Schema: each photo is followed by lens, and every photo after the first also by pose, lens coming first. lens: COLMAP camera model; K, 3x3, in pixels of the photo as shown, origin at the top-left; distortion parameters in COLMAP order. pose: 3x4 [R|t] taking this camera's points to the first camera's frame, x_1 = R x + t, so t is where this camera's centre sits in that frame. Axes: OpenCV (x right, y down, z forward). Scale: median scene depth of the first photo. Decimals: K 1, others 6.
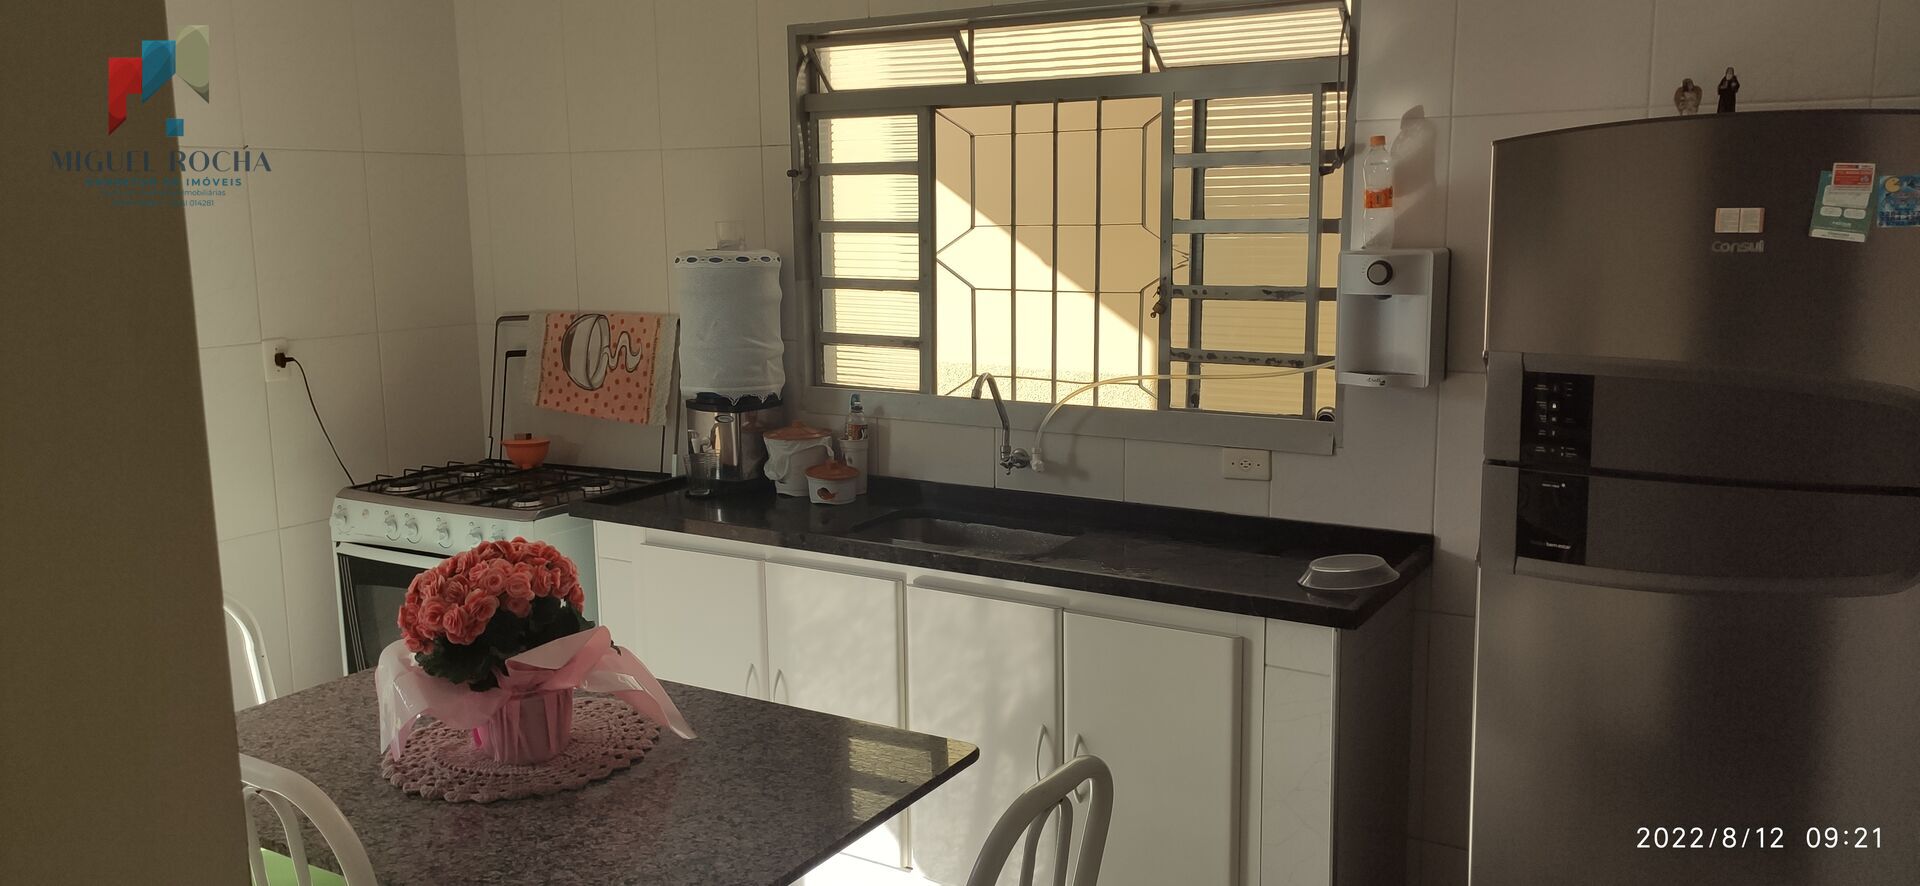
lens RADIAL K [[1432.0, 0, 960.0], [0, 1432.0, 443.0], [0, 0, 1]] dist [0.075051, -0.104979]
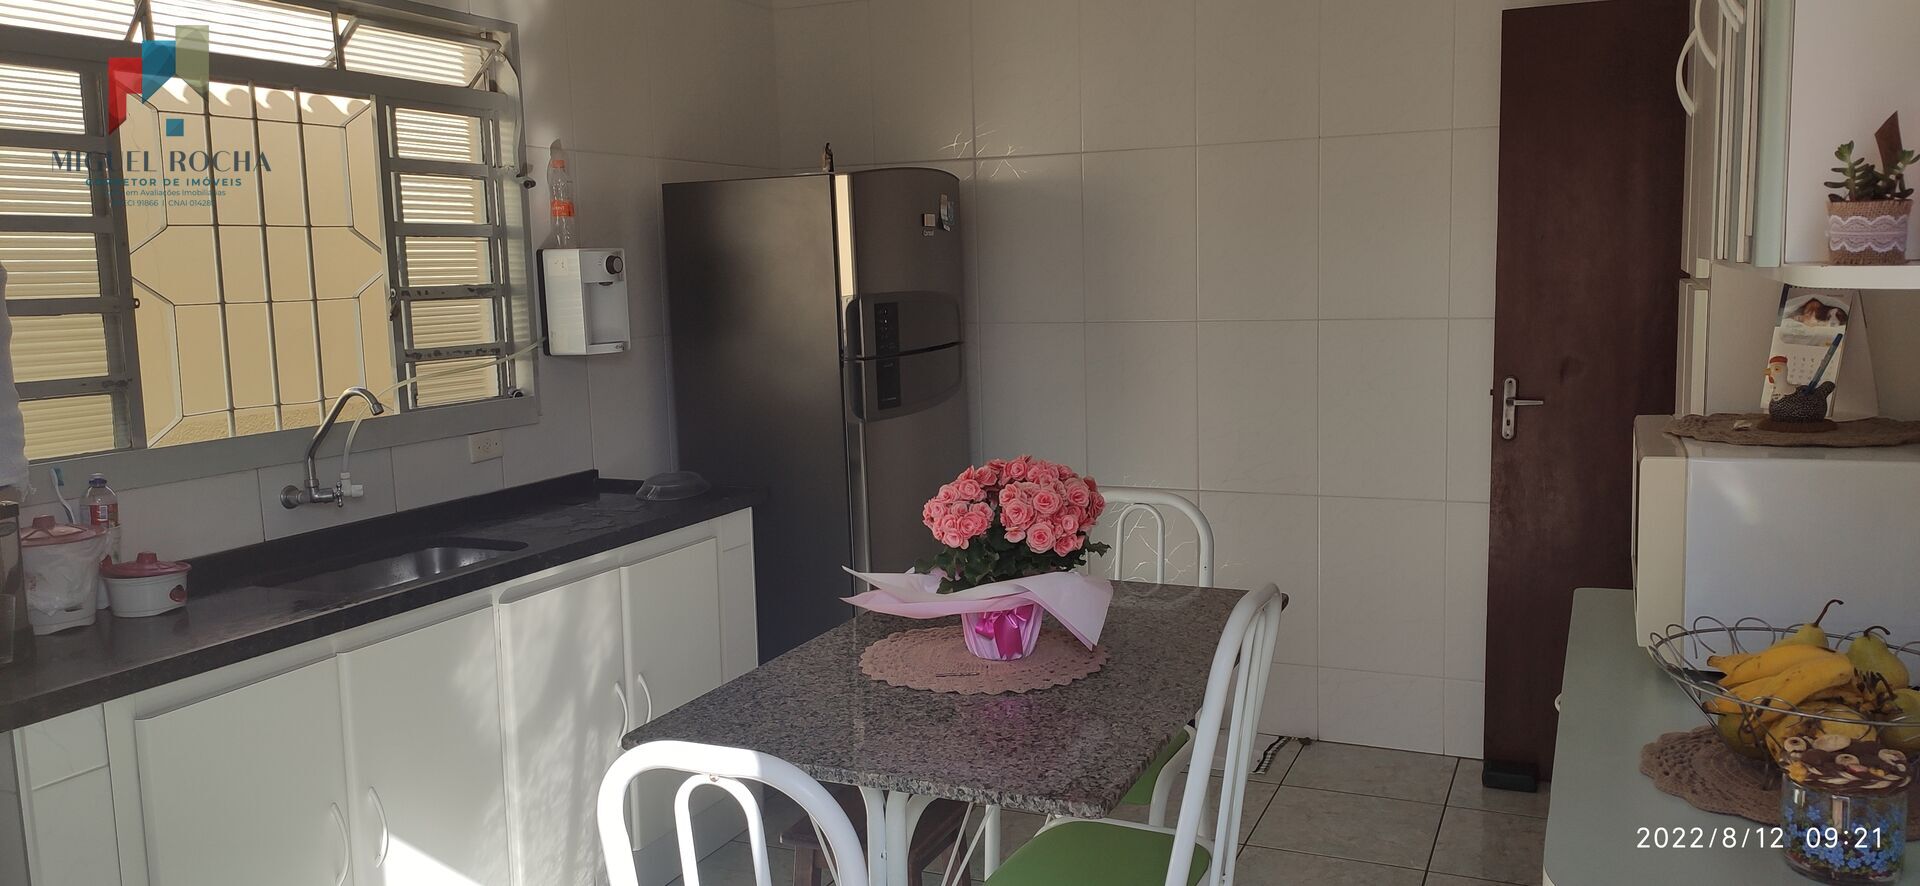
lens RADIAL K [[1432.0, 0, 960.0], [0, 1432.0, 443.0], [0, 0, 1]] dist [0.075051, -0.104979]
pose [[-0.139275, -0.110796, 0.984036, -0.929620], [0.186071, 0.973092, 0.135899, -0.069134], [-0.972615, 0.202028, -0.114912, 0.765474]]
